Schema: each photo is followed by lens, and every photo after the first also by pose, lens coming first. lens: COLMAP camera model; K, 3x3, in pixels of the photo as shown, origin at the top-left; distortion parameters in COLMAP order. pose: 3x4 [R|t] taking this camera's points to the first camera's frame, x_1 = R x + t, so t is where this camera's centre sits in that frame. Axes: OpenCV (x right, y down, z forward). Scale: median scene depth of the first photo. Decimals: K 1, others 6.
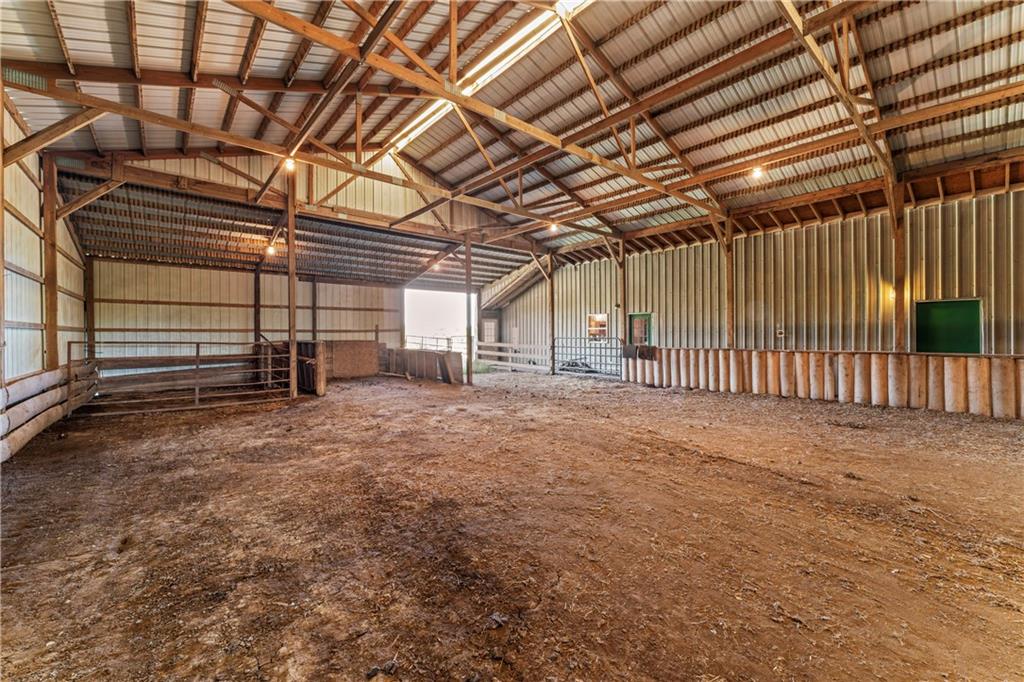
lens RADIAL K [[410.6, 0, 514.1], [0, 410.6, 325.8], [0, 0, 1]] dist [-0.001914, 0.000334]
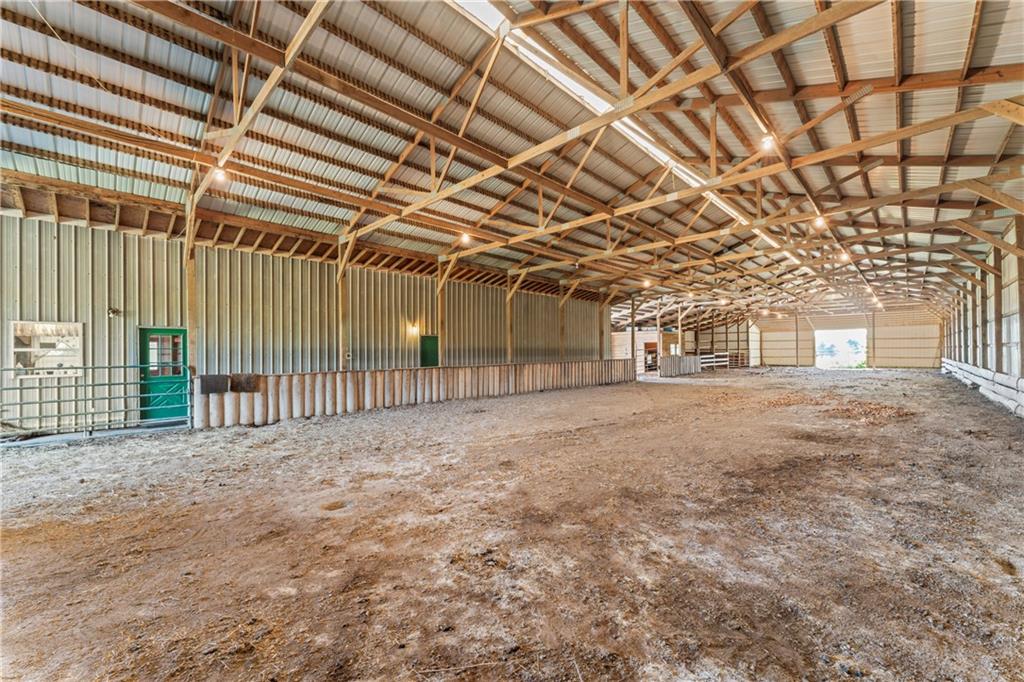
lens RADIAL K [[406.0, 0, 517.6], [0, 406.0, 338.2], [0, 0, 1]] dist [-0.000211, 0.000021]
pose [[-0.091625, 0.036431, 0.995127, -0.690231], [-0.009222, 0.999257, -0.037432, 0.011103], [-0.995751, -0.012607, -0.091221, 0.855586]]
